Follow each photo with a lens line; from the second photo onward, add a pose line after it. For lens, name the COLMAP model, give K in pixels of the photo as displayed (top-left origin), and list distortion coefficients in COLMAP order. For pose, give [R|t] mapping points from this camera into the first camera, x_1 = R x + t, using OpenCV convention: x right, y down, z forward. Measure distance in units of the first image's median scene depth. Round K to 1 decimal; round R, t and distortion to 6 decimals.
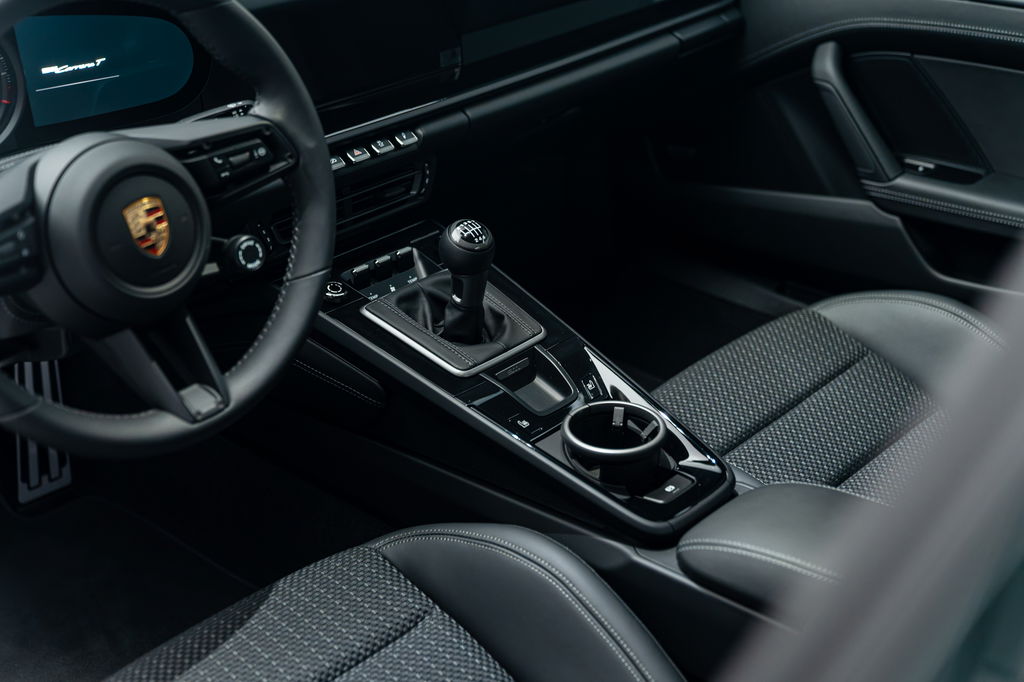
lens RADIAL K [[1470.0, 0, 512.5], [0, 1470.0, 343.6], [0, 0, 1]] dist [-0.004726, 0.000000]
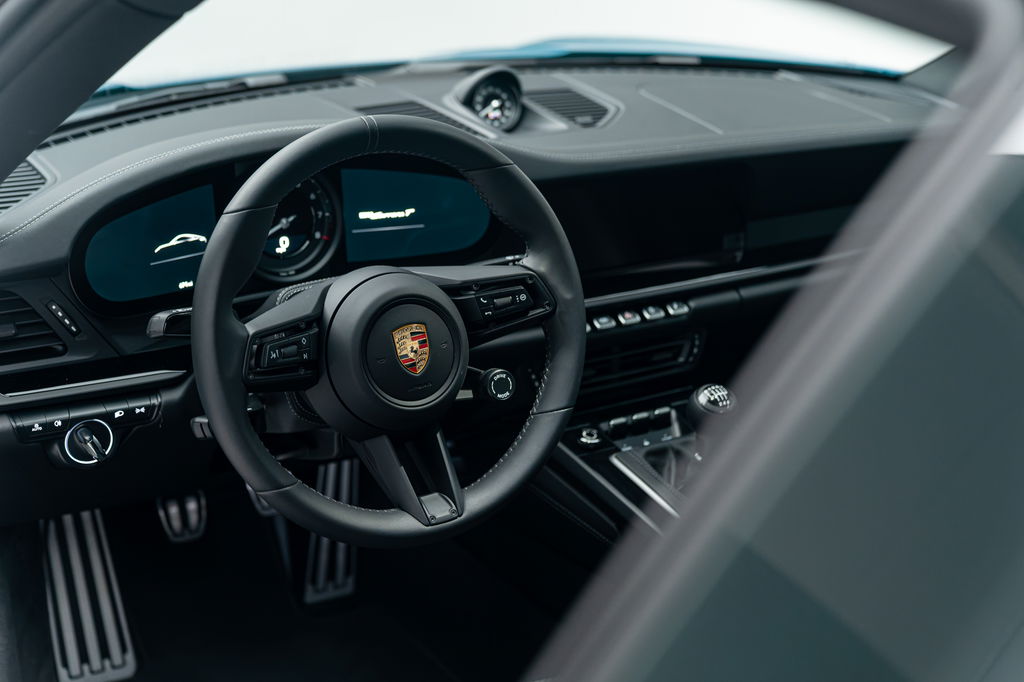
lens RADIAL K [[1470.0, 0, 510.9], [0, 1470.0, 338.8], [0, 0, 1]] dist [-0.004726, 0.000000]
pose [[0.961840, 0.102157, -0.253828, 0.108521], [-0.136813, 0.982953, -0.122827, 0.040323], [0.236953, 0.152866, 0.959419, -0.082468]]
